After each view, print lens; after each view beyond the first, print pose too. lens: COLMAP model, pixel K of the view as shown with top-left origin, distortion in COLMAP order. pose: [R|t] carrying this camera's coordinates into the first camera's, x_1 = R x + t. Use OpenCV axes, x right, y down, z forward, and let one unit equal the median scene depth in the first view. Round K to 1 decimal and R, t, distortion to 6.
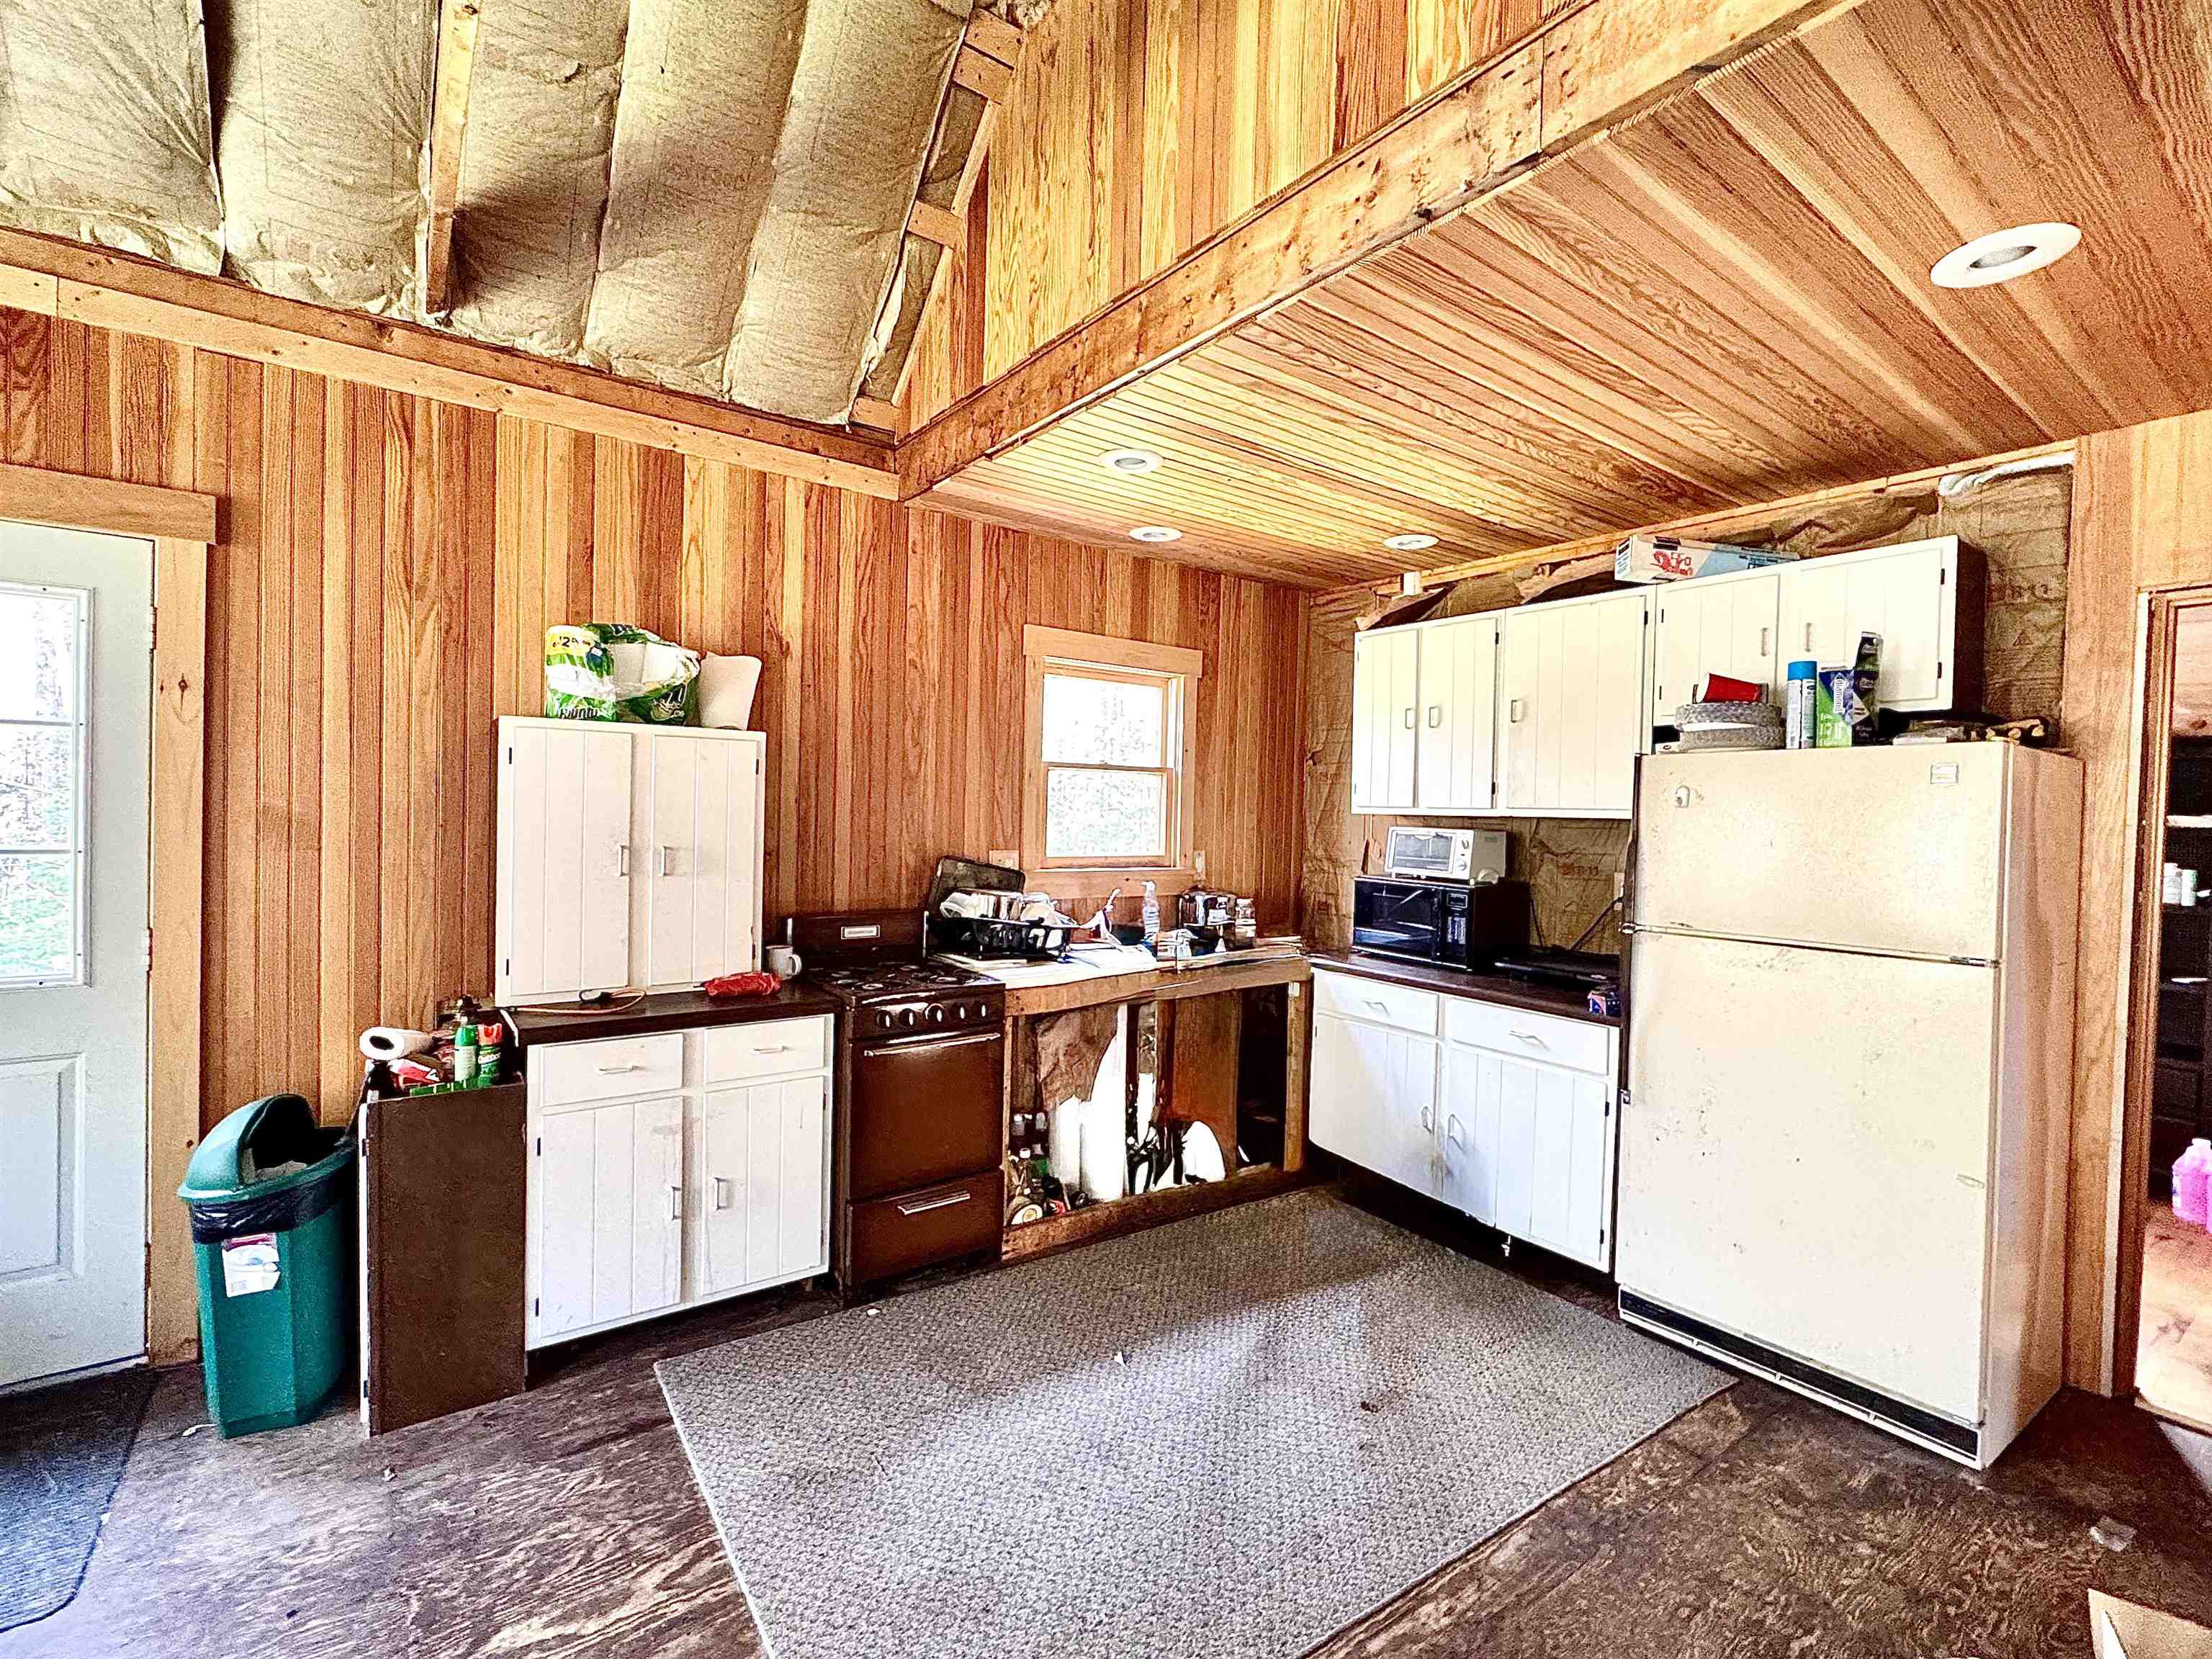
lens RADIAL K [[996.6, 0, 1105.4], [0, 996.6, 827.6], [0, 0, 1]] dist [-0.001757, 0.000149]
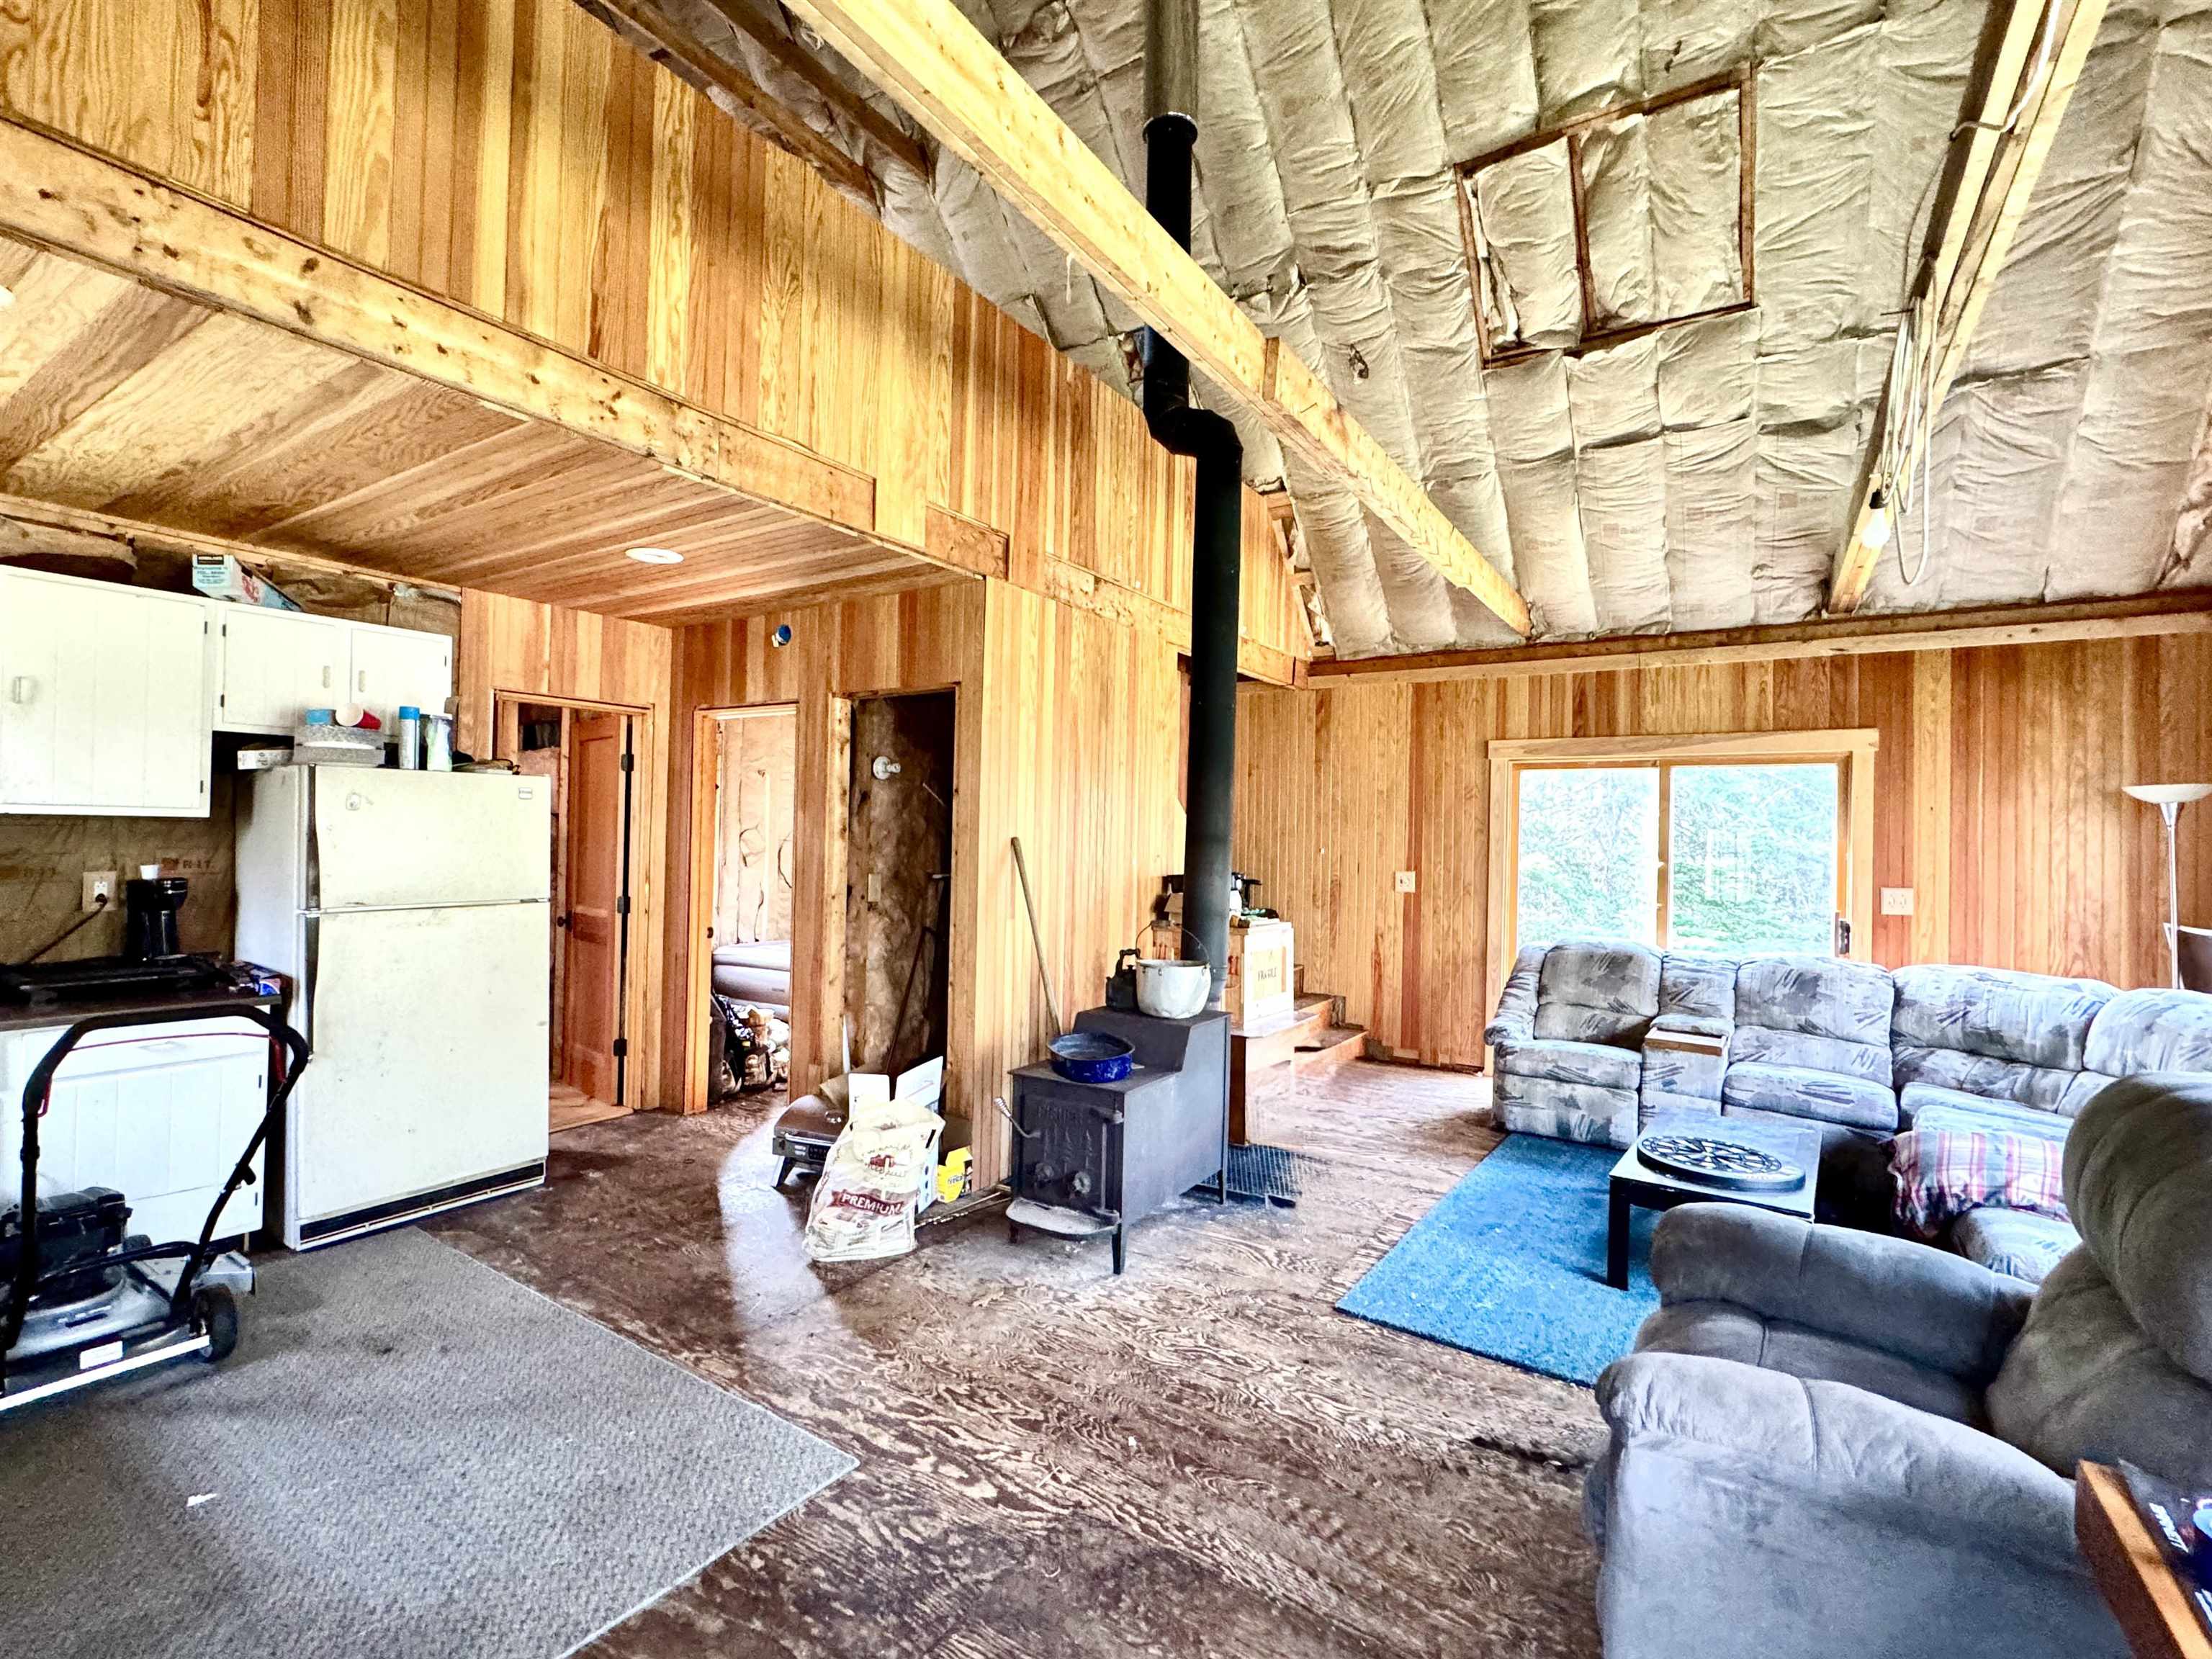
lens RADIAL K [[1006.6, 0, 1102.0], [0, 1006.6, 827.5], [0, 0, 1]] dist [-0.001673, 0.000274]
pose [[-0.356337, -0.023595, 0.934060, -0.957091], [-0.010504, 0.999719, 0.021246, -0.036247], [-0.934299, -0.002240, -0.356484, 0.582263]]
